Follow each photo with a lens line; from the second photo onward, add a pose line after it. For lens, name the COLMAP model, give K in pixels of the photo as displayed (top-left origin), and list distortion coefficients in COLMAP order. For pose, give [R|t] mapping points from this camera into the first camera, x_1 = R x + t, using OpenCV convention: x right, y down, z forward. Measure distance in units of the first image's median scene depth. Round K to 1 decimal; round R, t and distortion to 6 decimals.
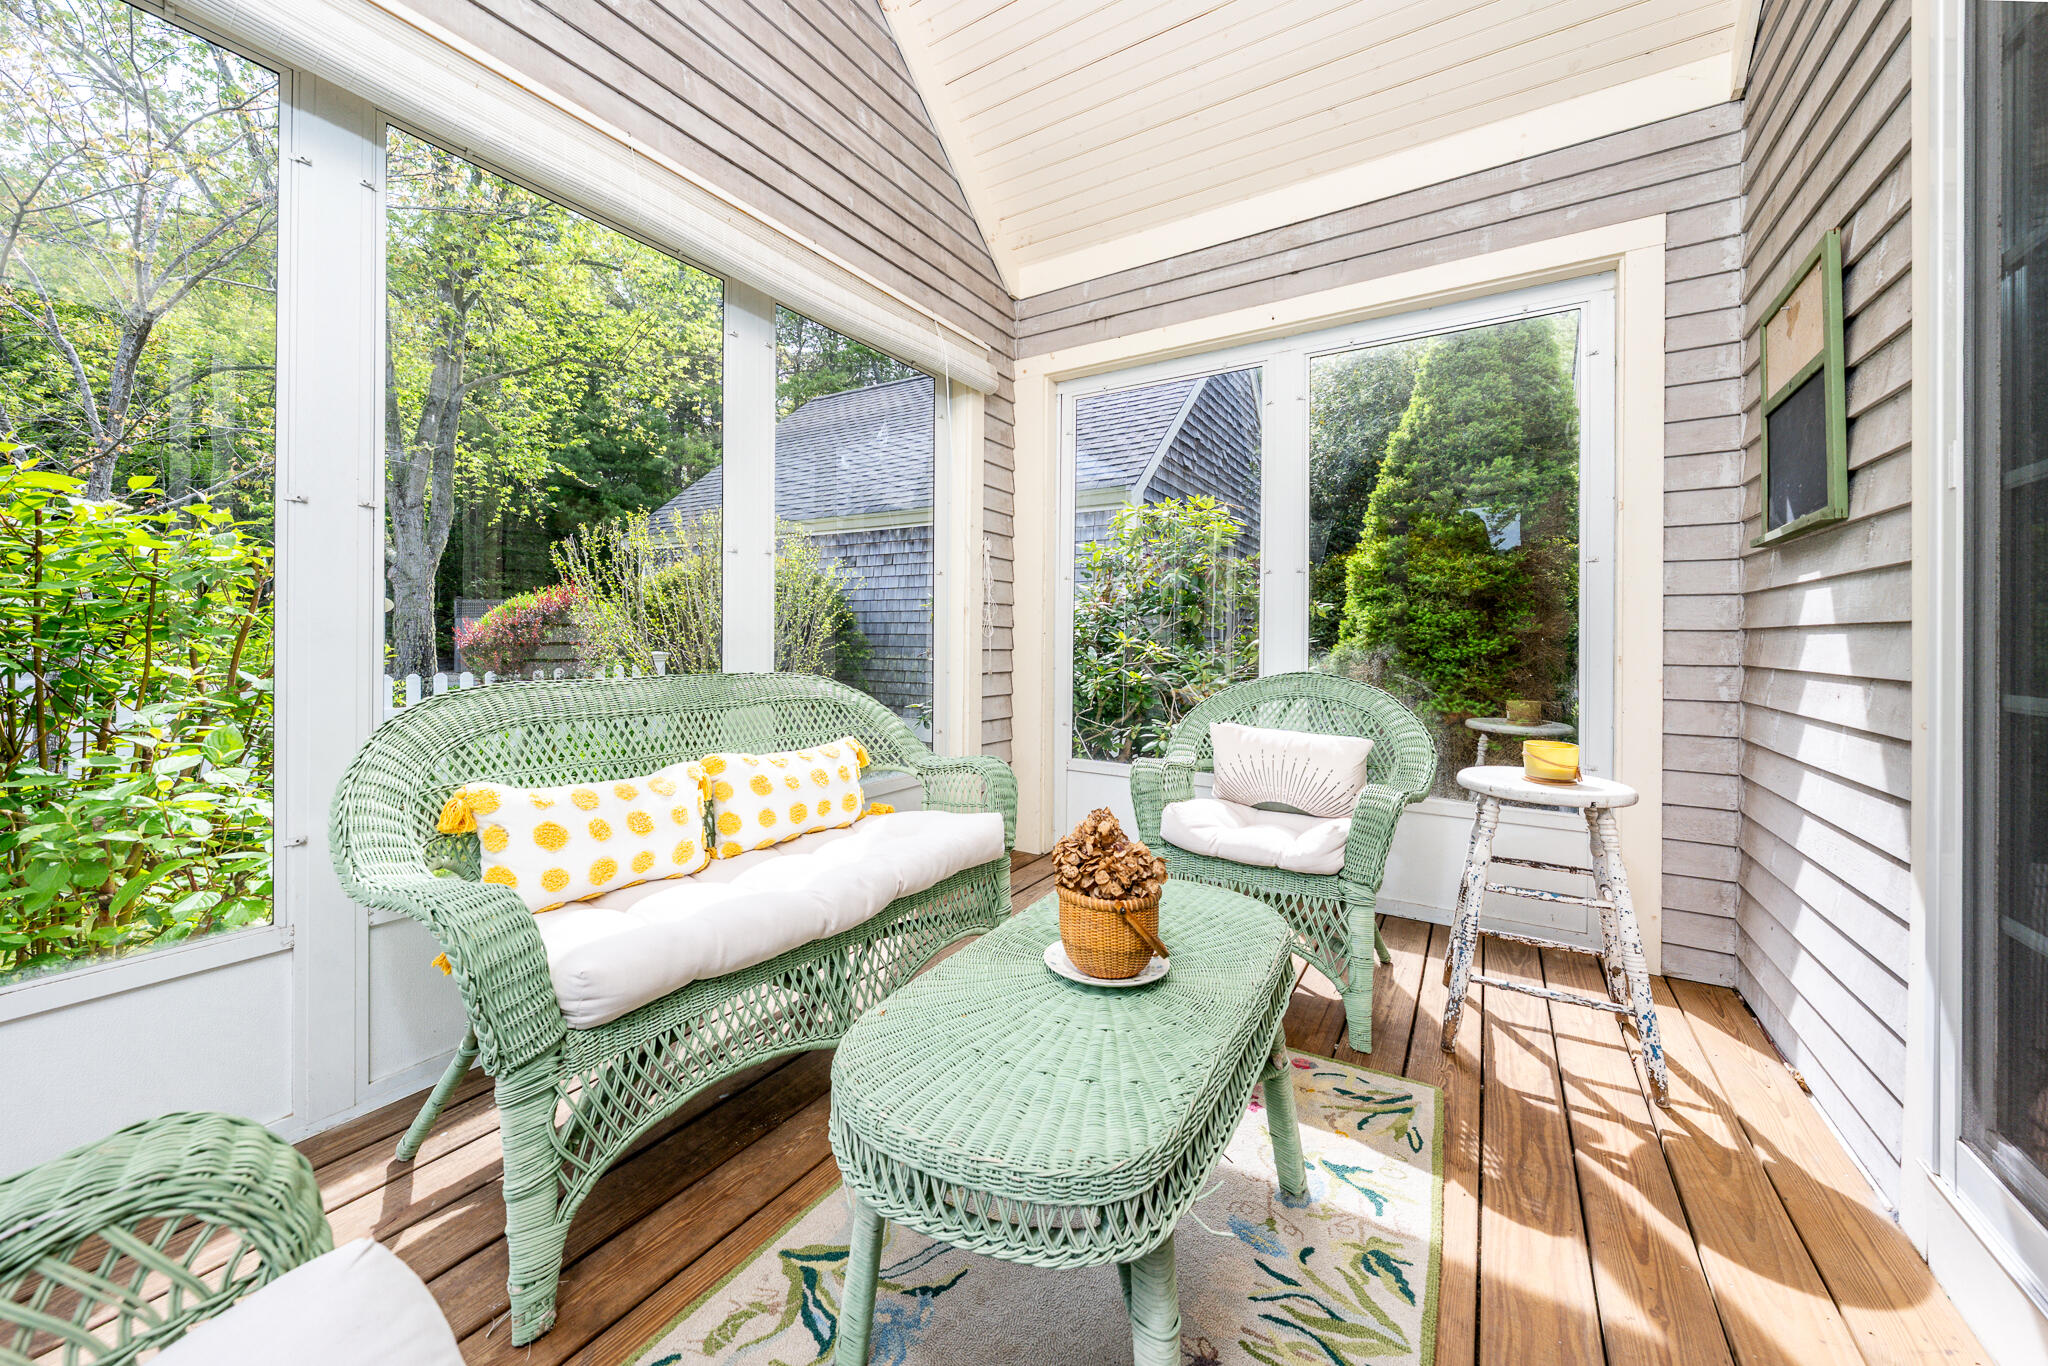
lens RADIAL K [[709.6, 0, 1006.0], [0, 709.6, 633.7], [0, 0, 1]] dist [-0.007481, 0.001165]
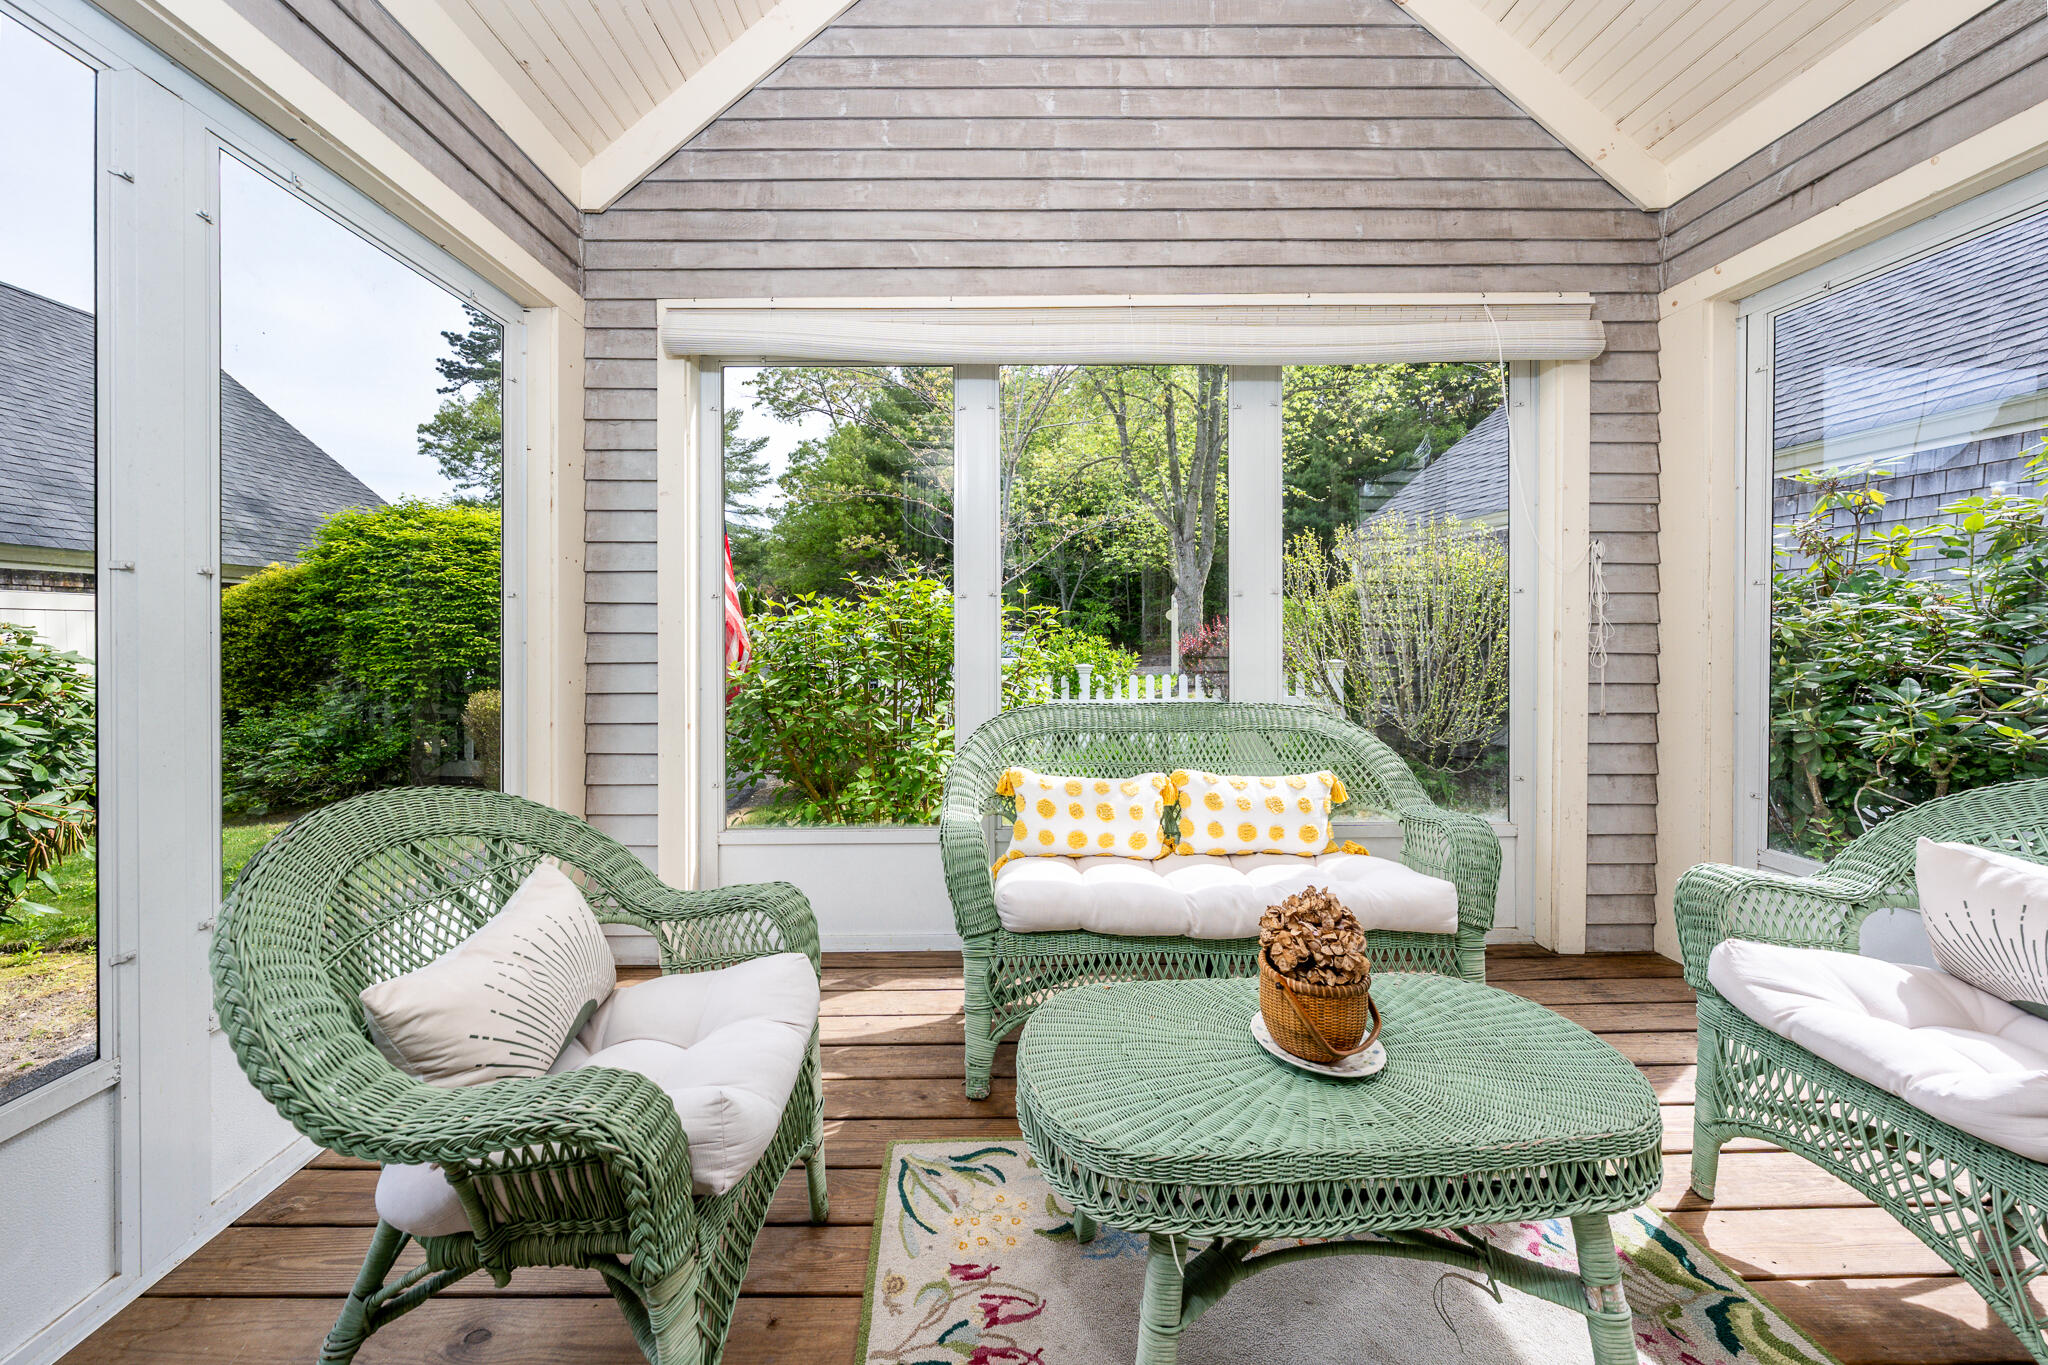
lens RADIAL K [[709.6, 0, 1019.3], [0, 709.6, 629.3], [0, 0, 1]] dist [-0.007481, 0.001165]
pose [[0.573417, -0.014144, -0.819141, 0.296563], [0.009443, 0.999899, -0.010654, -0.042996], [0.819209, -0.001626, 0.573493, 0.037869]]
